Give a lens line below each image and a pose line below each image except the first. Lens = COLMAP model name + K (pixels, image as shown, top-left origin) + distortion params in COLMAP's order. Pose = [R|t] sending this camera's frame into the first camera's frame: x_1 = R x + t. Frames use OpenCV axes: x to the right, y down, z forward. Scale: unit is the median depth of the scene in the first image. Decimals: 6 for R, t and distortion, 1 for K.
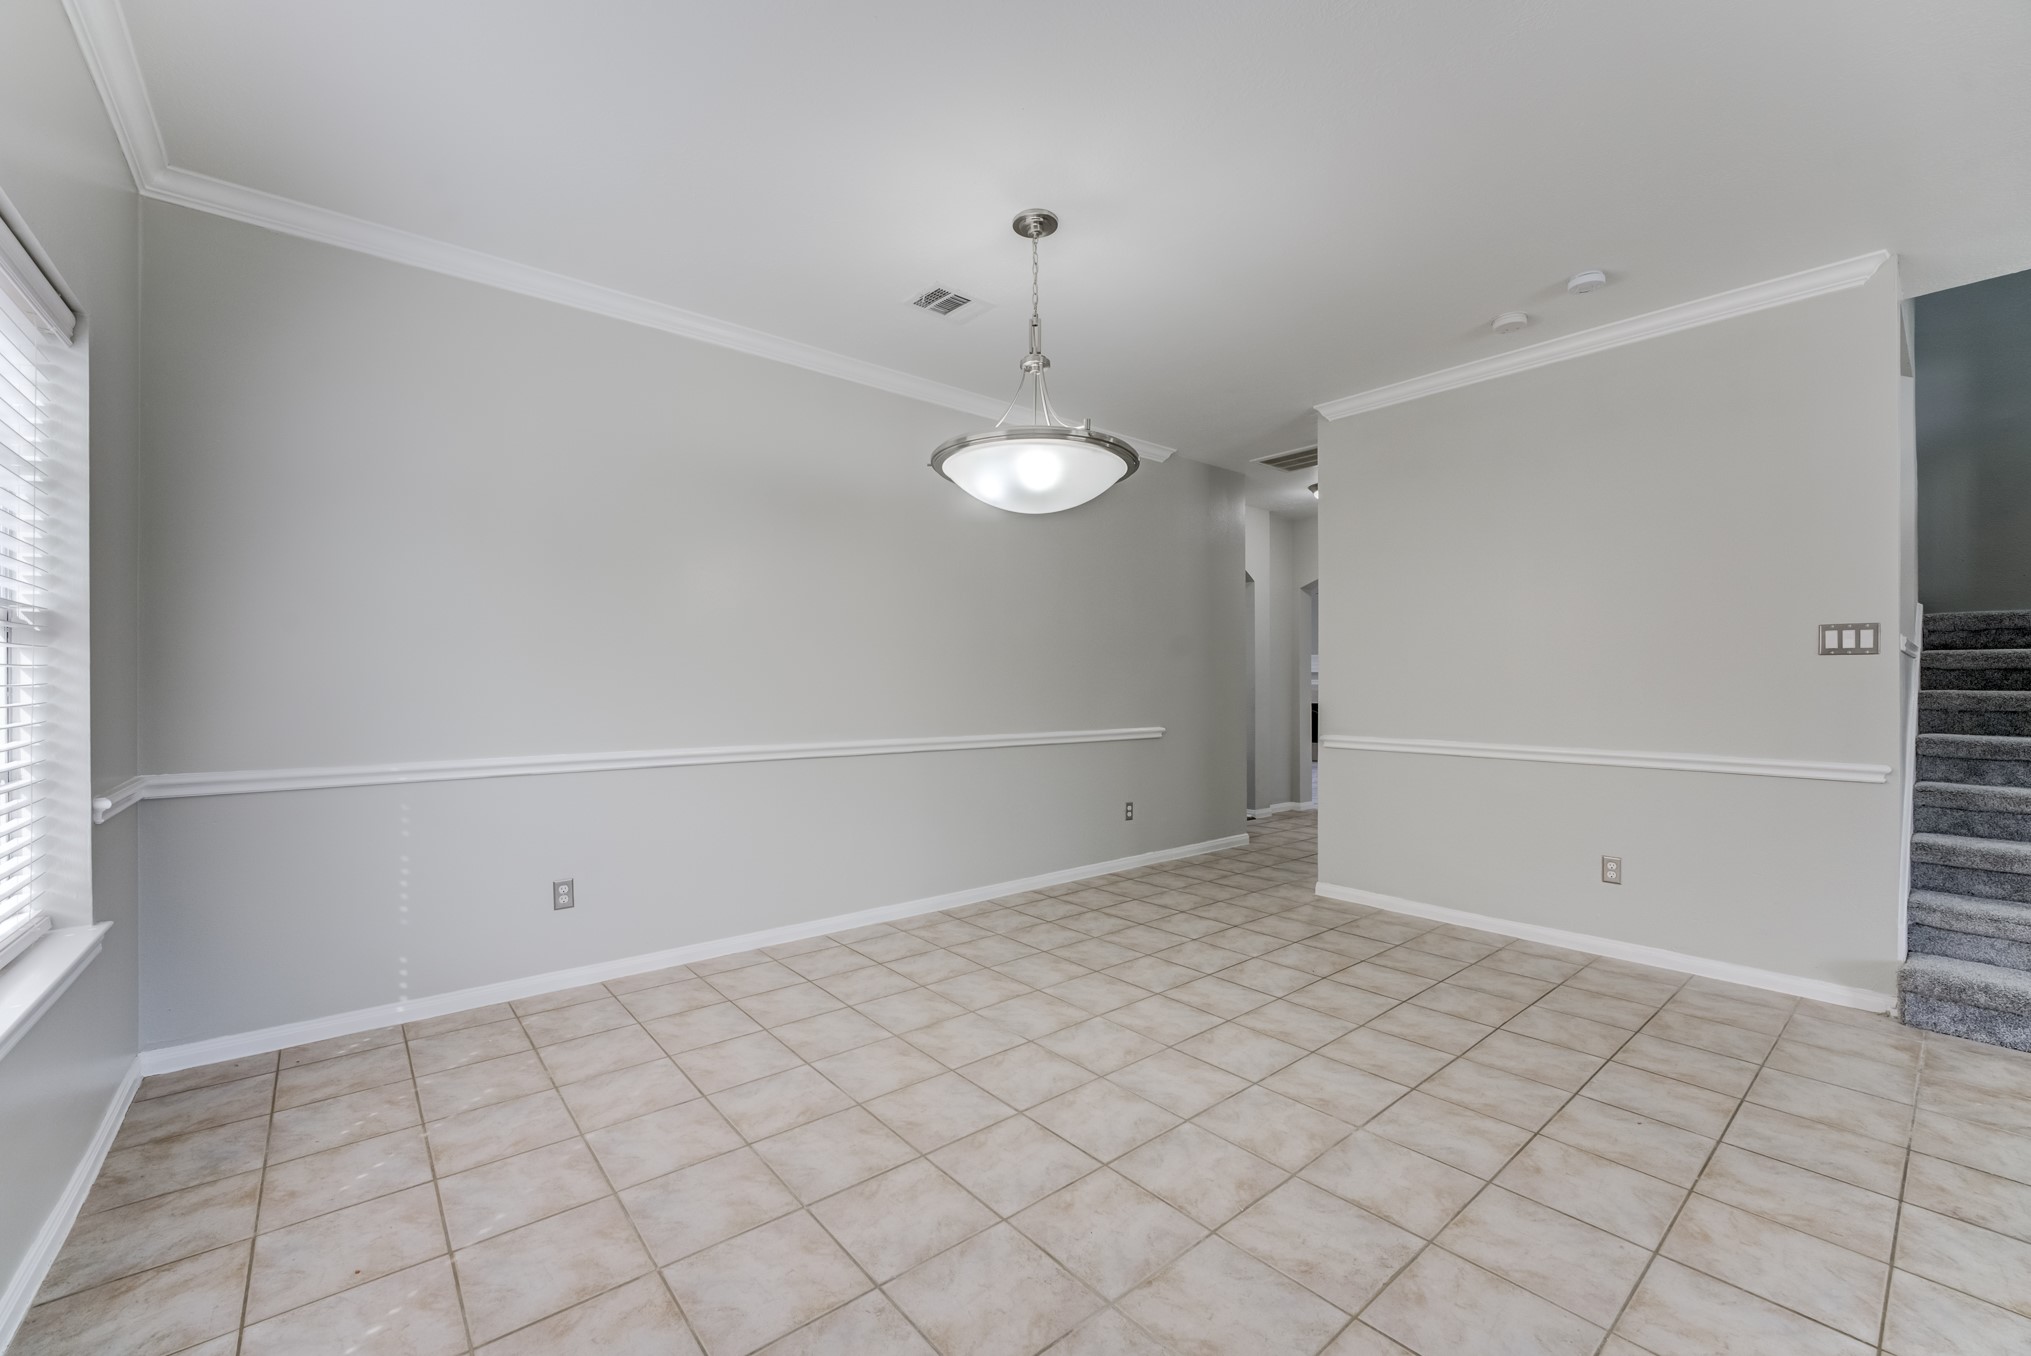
lens RADIAL K [[822.4, 0, 1010.7], [0, 822.4, 677.0], [0, 0, 1]] dist [-0.015878, 0.002082]
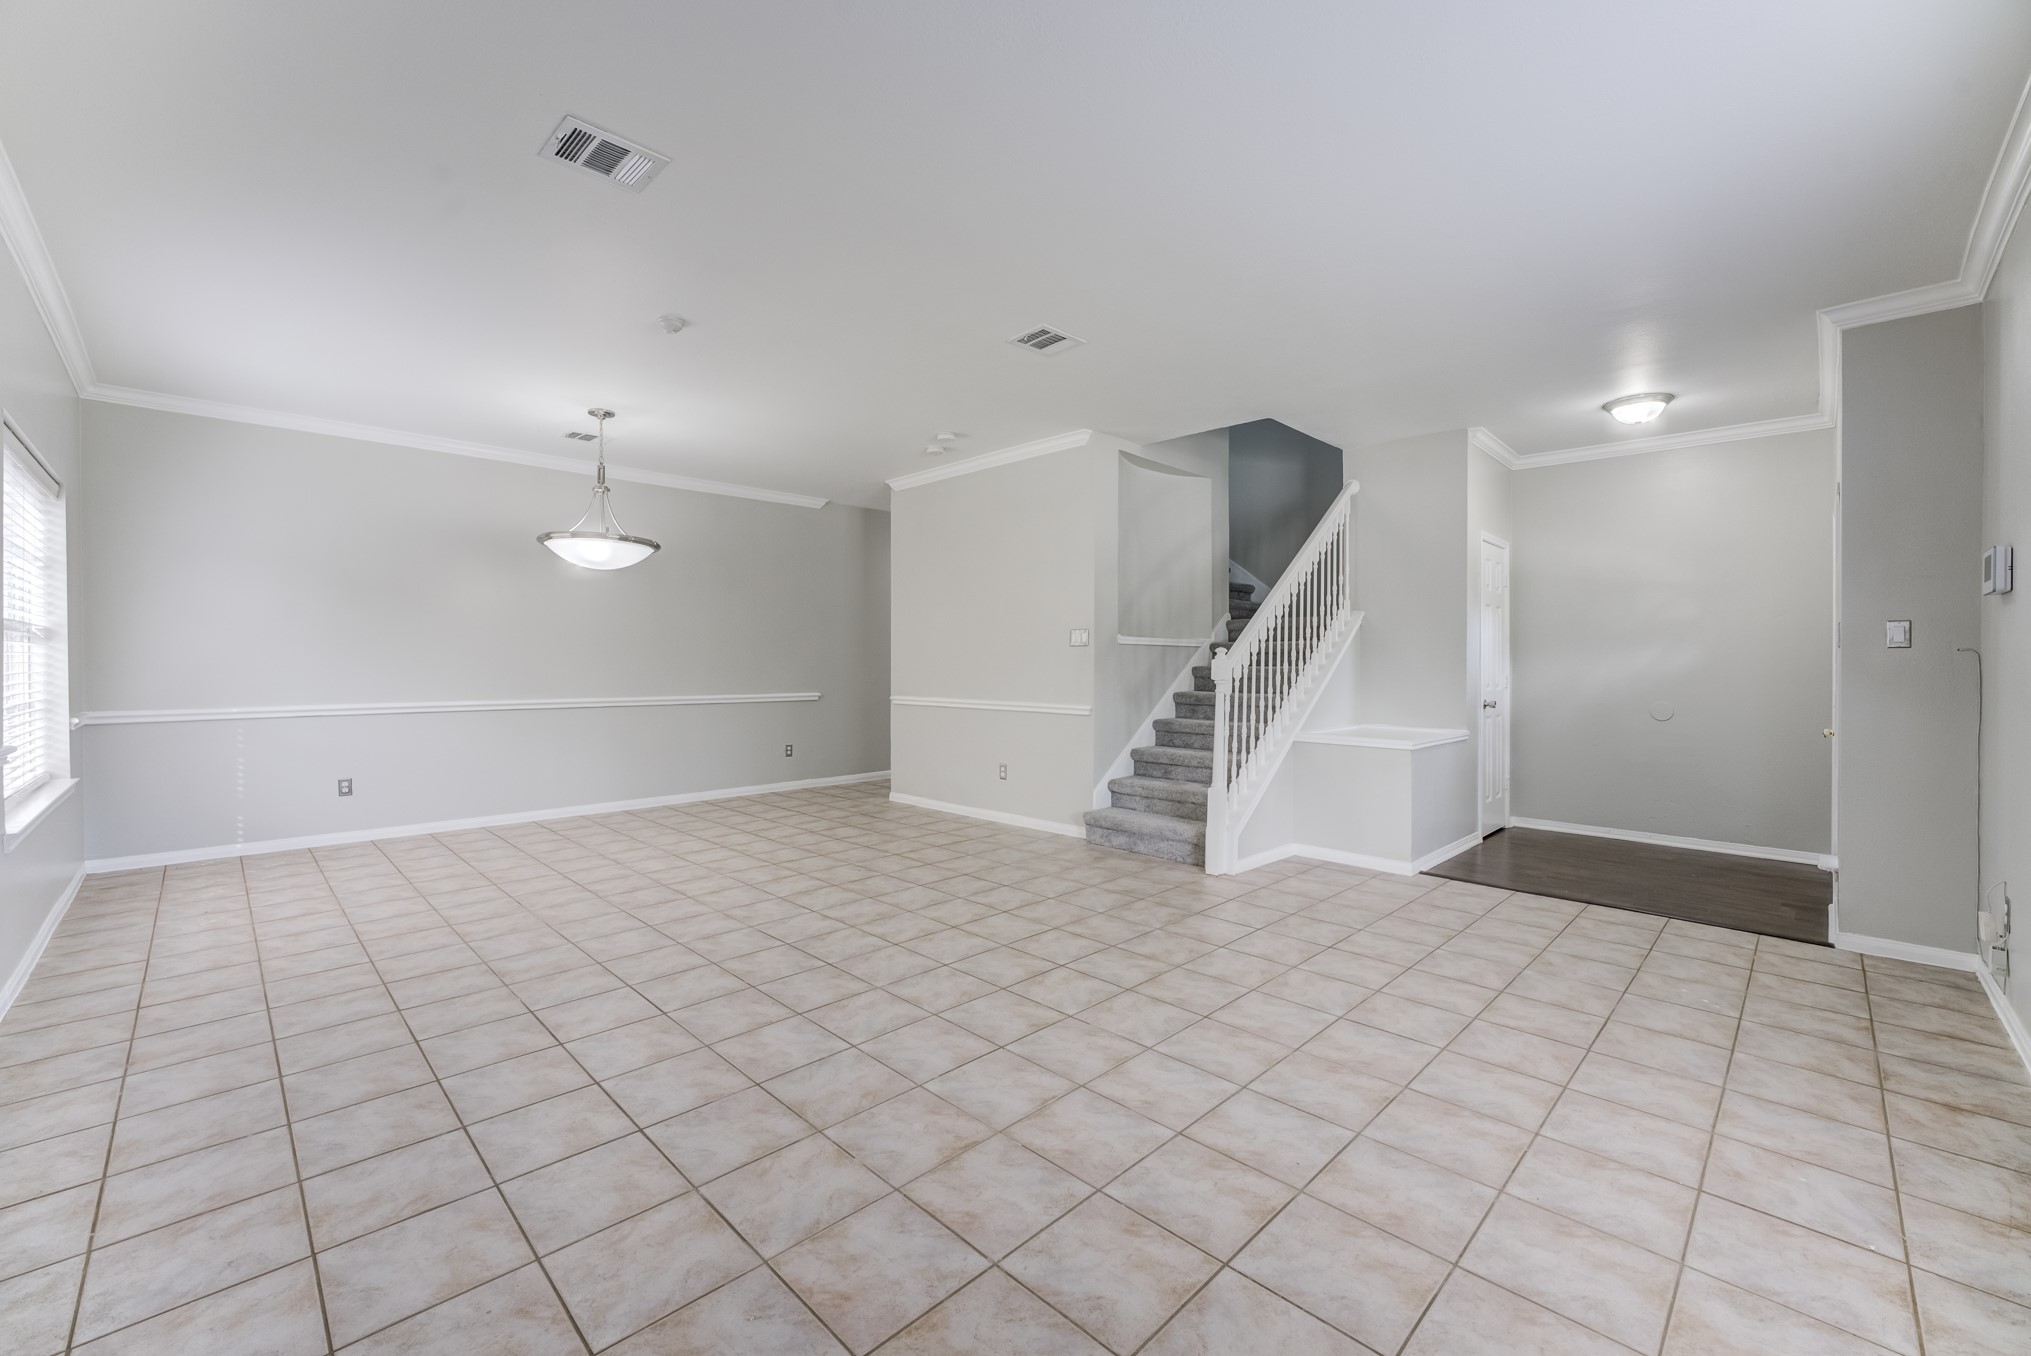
lens RADIAL K [[822.4, 0, 1005.5], [0, 822.4, 625.2], [0, 0, 1]] dist [-0.015878, 0.002082]
pose [[0.996387, 0.003731, 0.084841, 0.298702], [-0.000664, 0.999346, -0.036151, -0.001757], [-0.084921, 0.035964, 0.995738, -0.358516]]
